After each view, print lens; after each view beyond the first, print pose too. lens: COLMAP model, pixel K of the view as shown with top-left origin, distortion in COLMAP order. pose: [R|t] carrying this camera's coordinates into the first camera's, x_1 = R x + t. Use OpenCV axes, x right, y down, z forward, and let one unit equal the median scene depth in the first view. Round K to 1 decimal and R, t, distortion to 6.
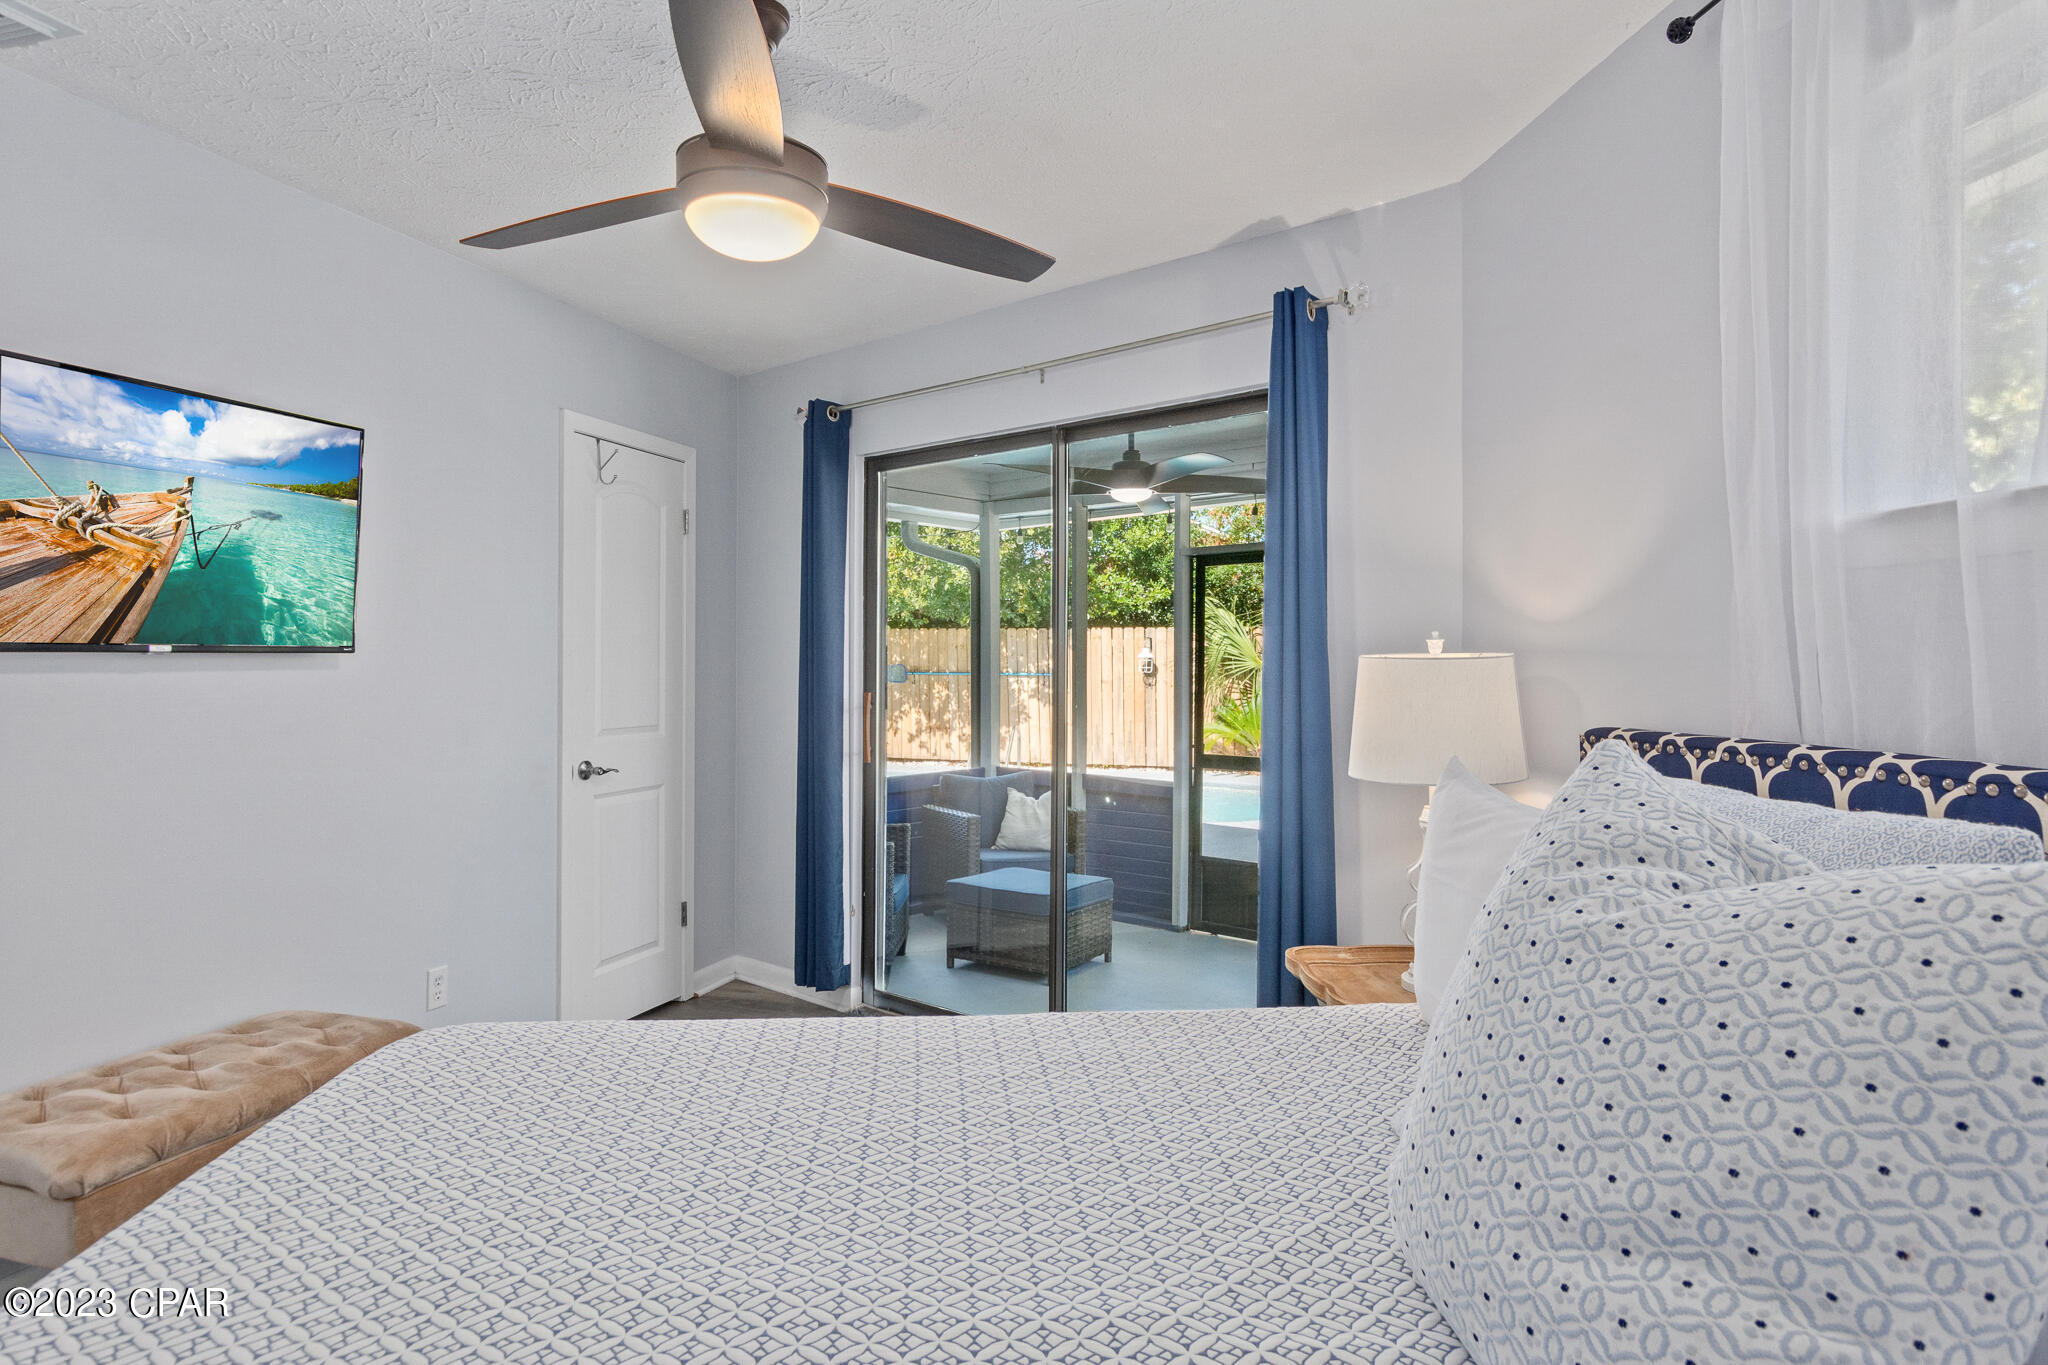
lens RADIAL K [[1158.4, 0, 1034.5], [0, 1158.4, 669.9], [0, 0, 1]] dist [-0.000735, -0.002843]
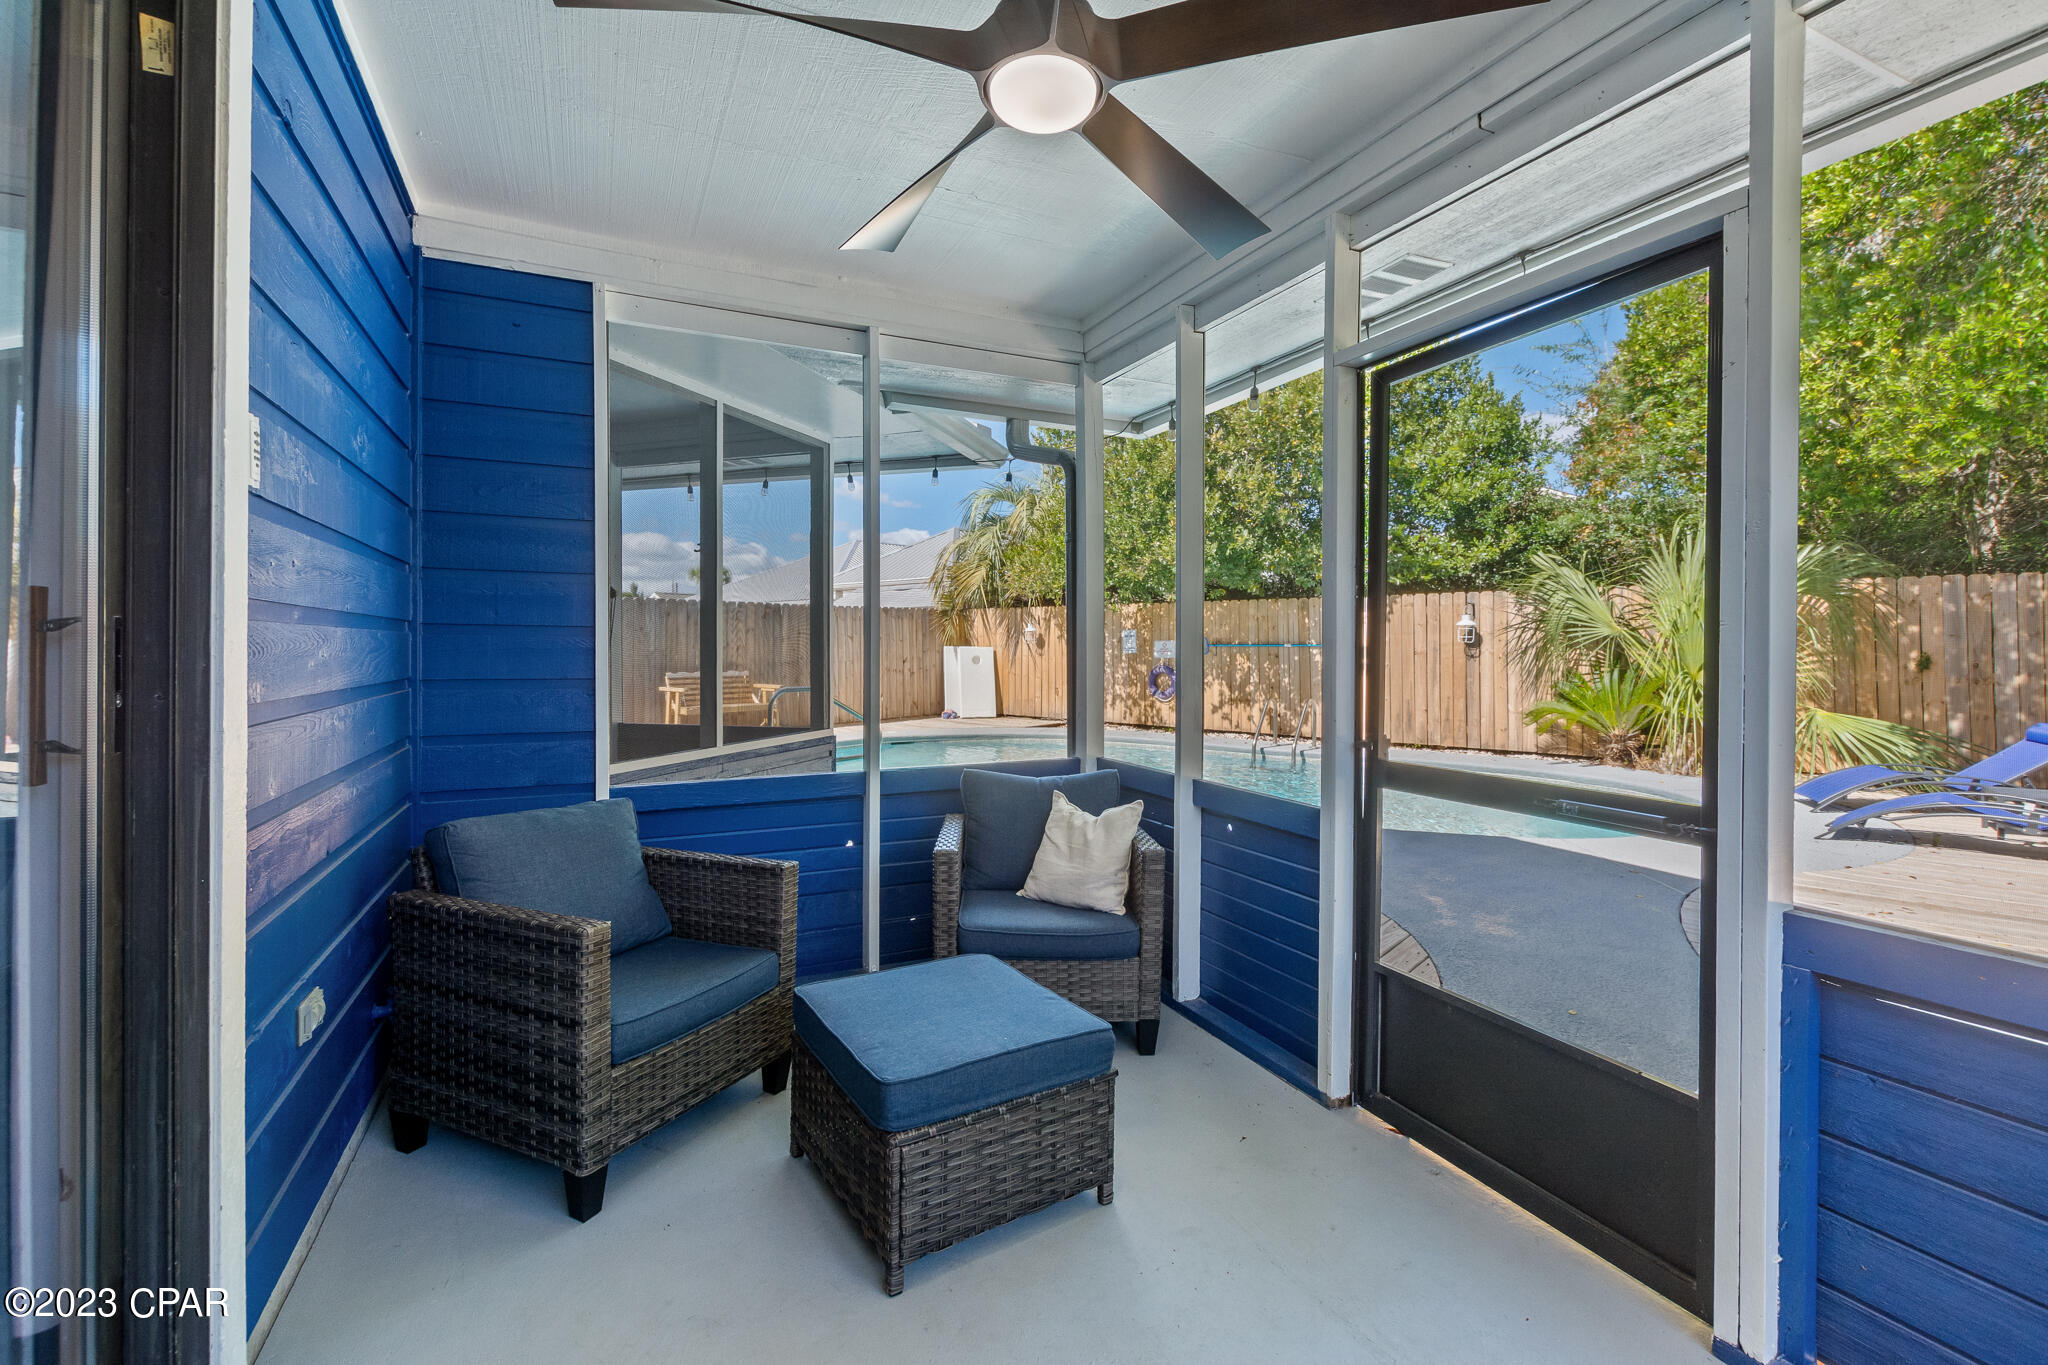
lens RADIAL K [[893.2, 0, 1036.5], [0, 893.2, 653.0], [0, 0, 1]] dist [0.009936, -0.004064]
pose [[0.917388, 0.000780, -0.397994, 0.200932], [-0.001266, 0.999999, -0.000959, 0.034260], [0.397993, 0.001383, 0.917387, 0.727181]]
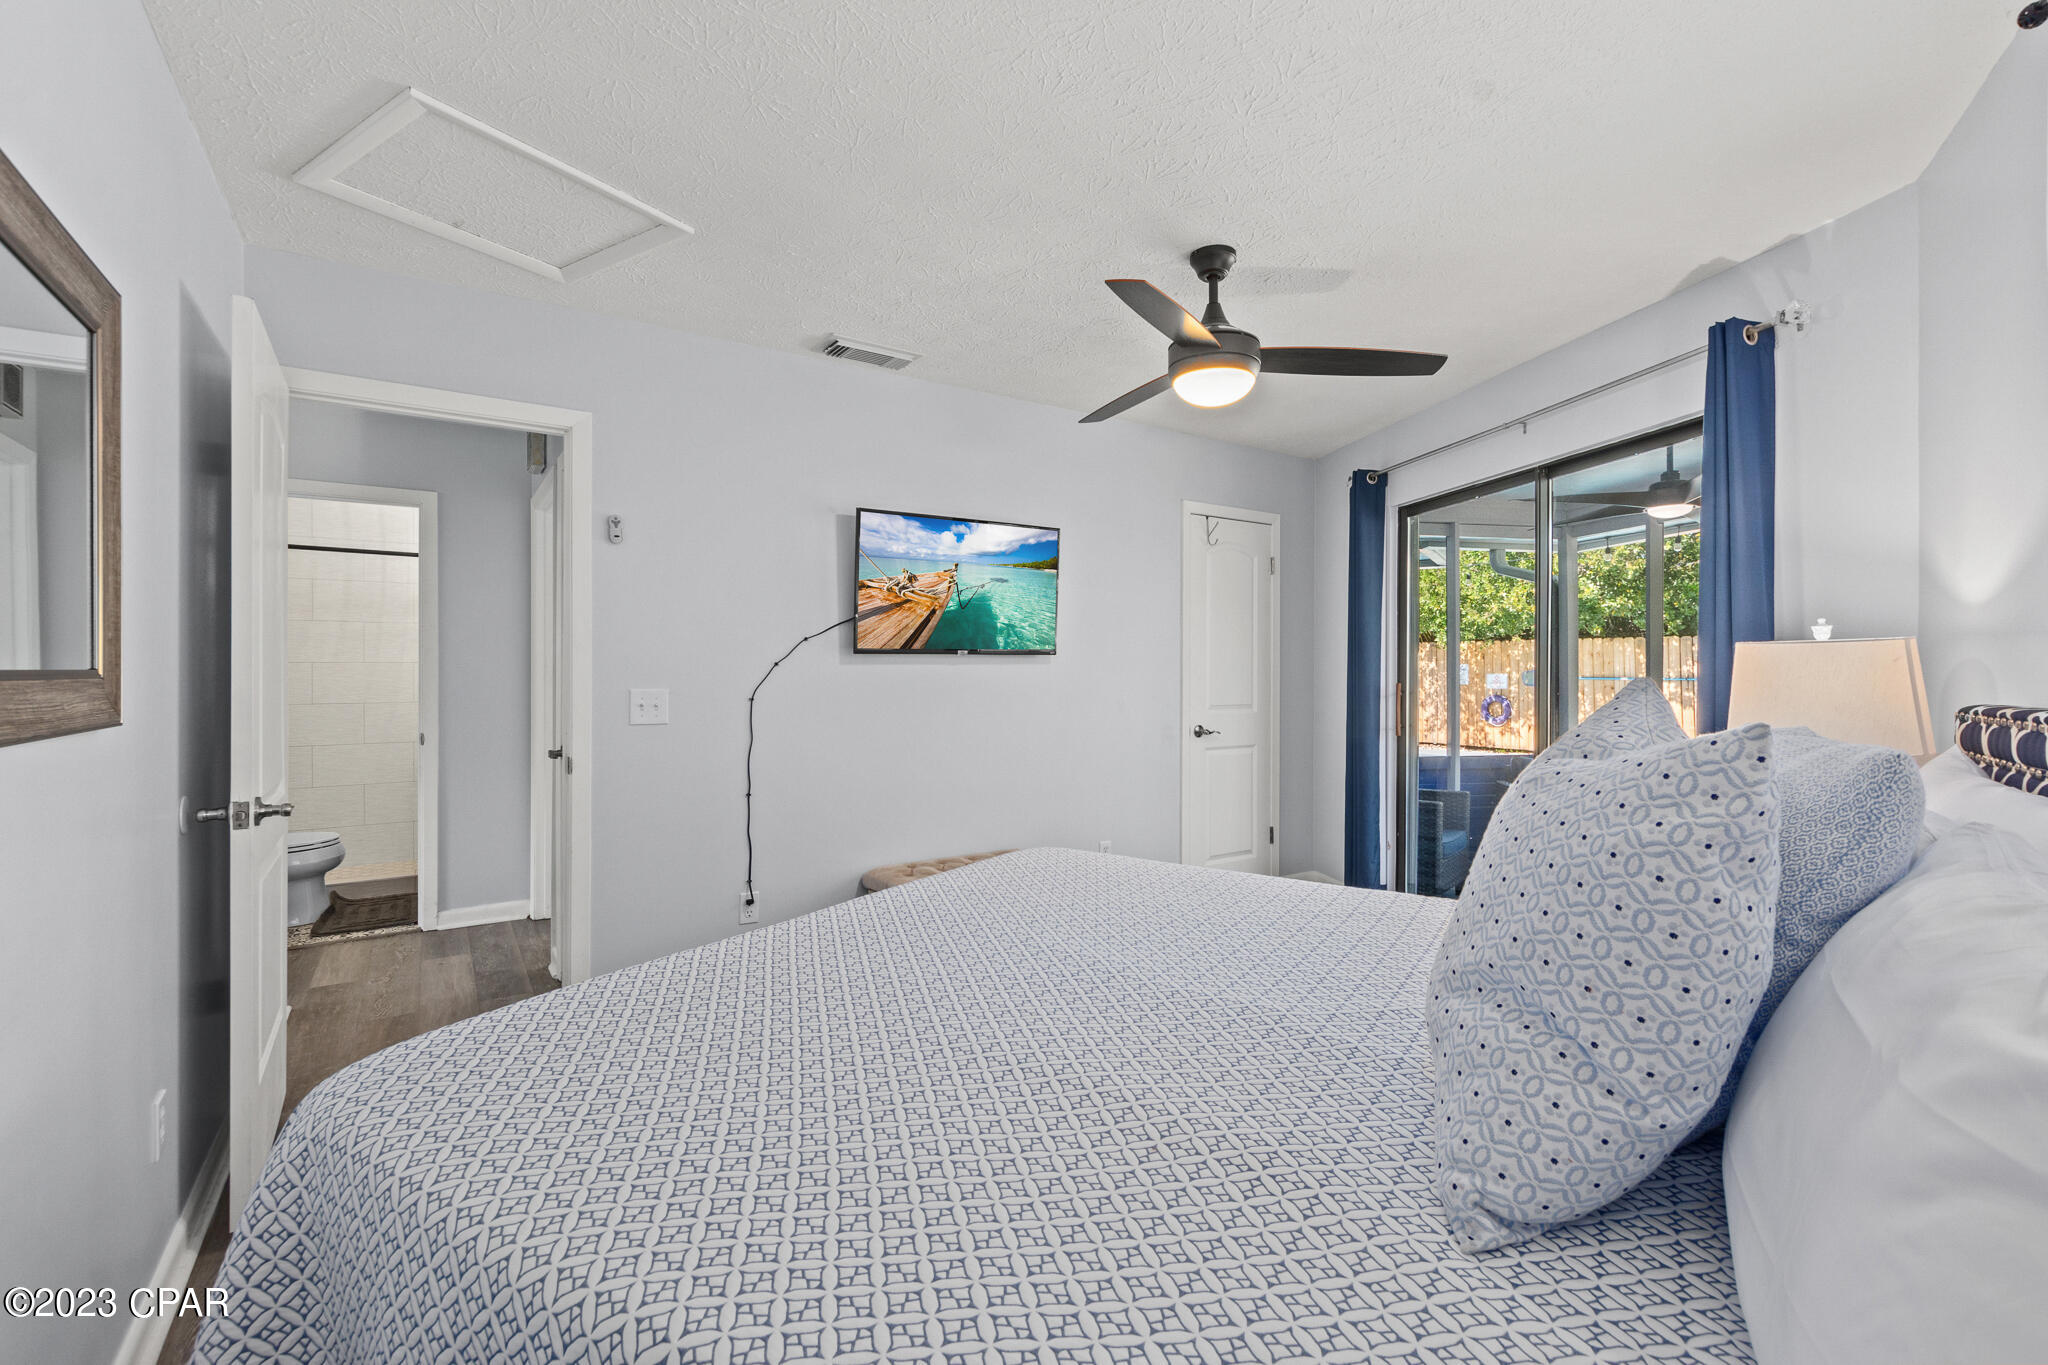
lens RADIAL K [[893.2, 0, 1031.3], [0, 893.2, 670.1], [0, 0, 1]] dist [0.009936, -0.004064]
pose [[0.786377, -0.000953, -0.617746, 0.133454], [-0.004520, 0.999963, -0.007296, 0.011721], [0.617731, 0.008530, 0.786344, -0.059434]]
